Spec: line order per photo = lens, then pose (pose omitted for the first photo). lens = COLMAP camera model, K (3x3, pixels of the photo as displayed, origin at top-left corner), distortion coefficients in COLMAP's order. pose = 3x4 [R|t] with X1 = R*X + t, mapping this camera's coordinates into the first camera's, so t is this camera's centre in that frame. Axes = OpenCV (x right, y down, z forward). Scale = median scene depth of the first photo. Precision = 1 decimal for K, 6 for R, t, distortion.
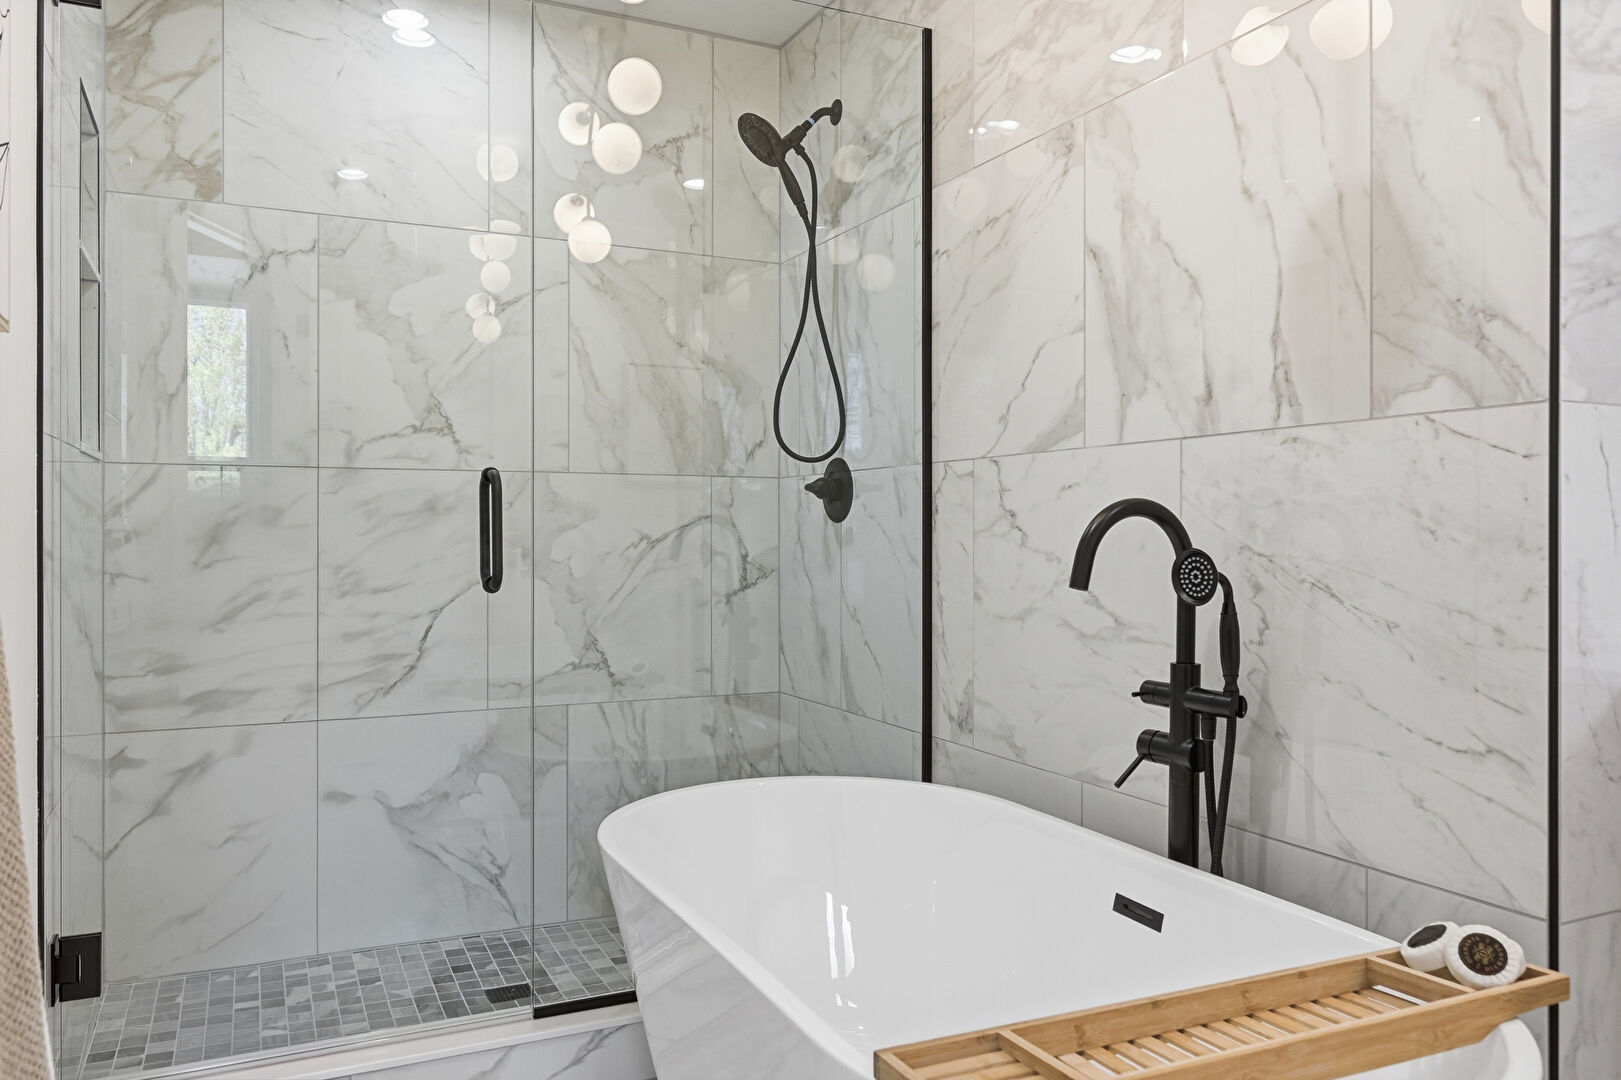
lens RADIAL K [[1183.1, 0, 811.0], [0, 1183.1, 539.9], [0, 0, 1]] dist [-0.008357, 0.006198]
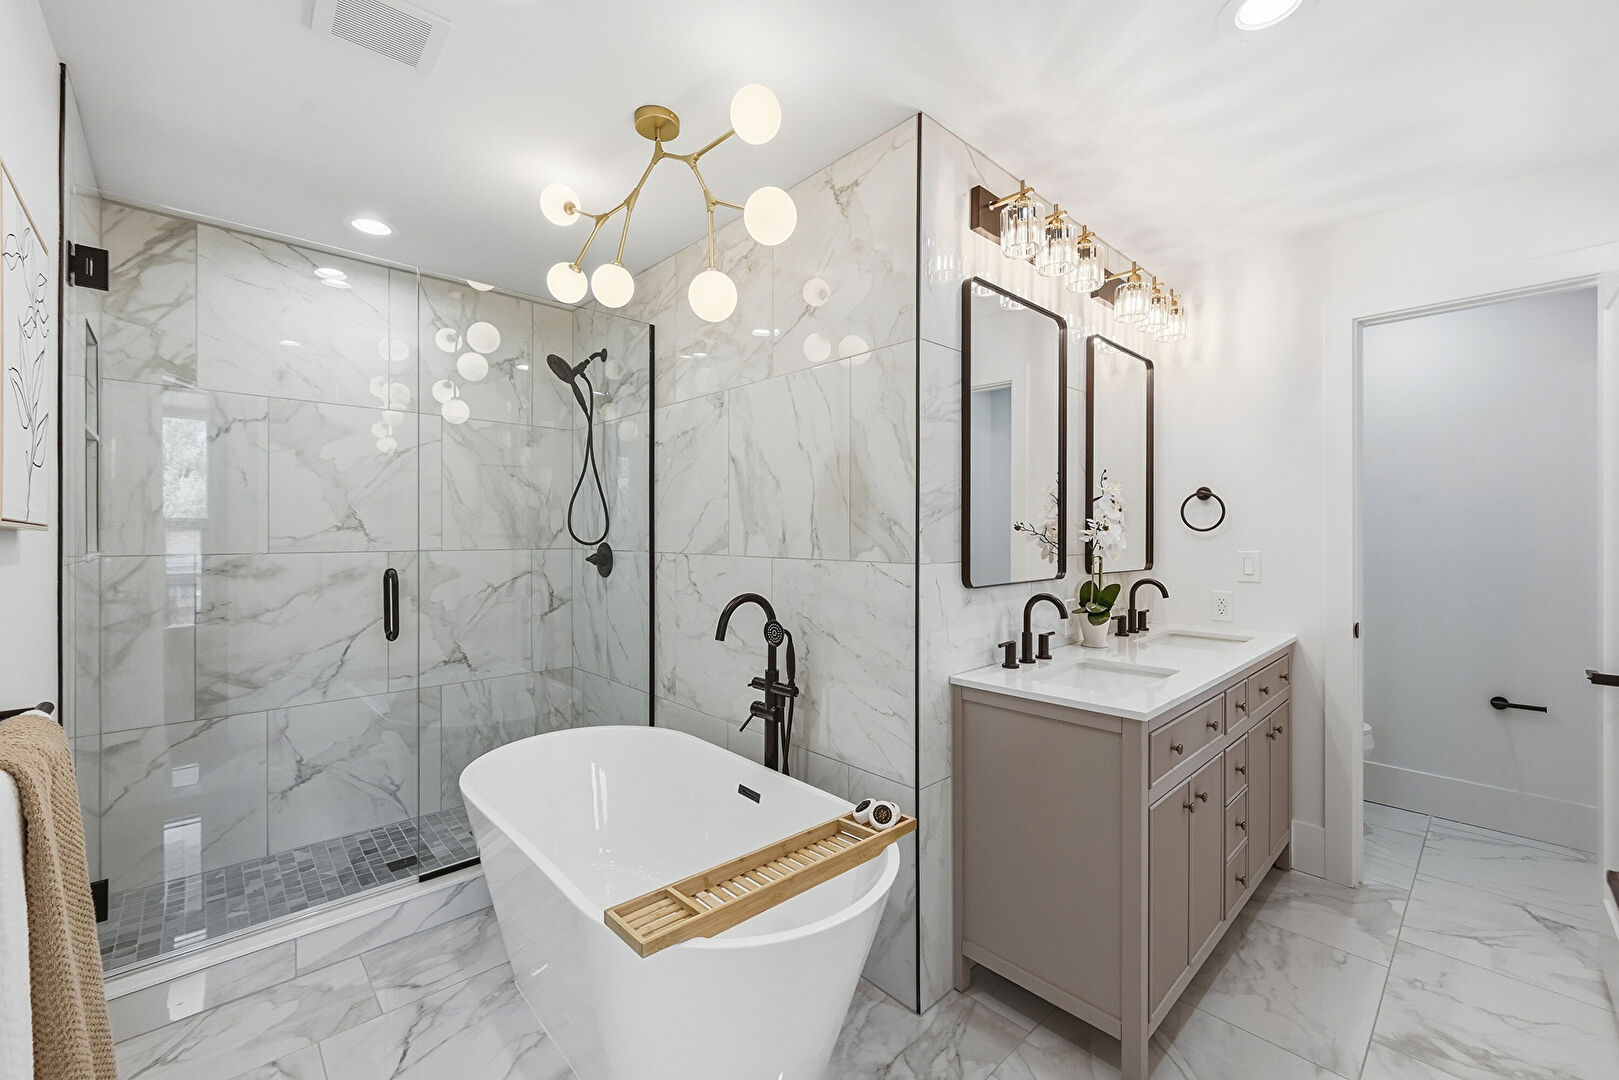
lens RADIAL K [[649.8, 0, 808.2], [0, 649.8, 537.8], [0, 0, 1]] dist [-0.004486, 0.000734]
pose [[0.952351, -0.000804, 0.305004, 0.019019], [0.001986, 0.999992, -0.003567, -0.087569], [-0.304999, 0.004003, 0.952344, -0.080327]]
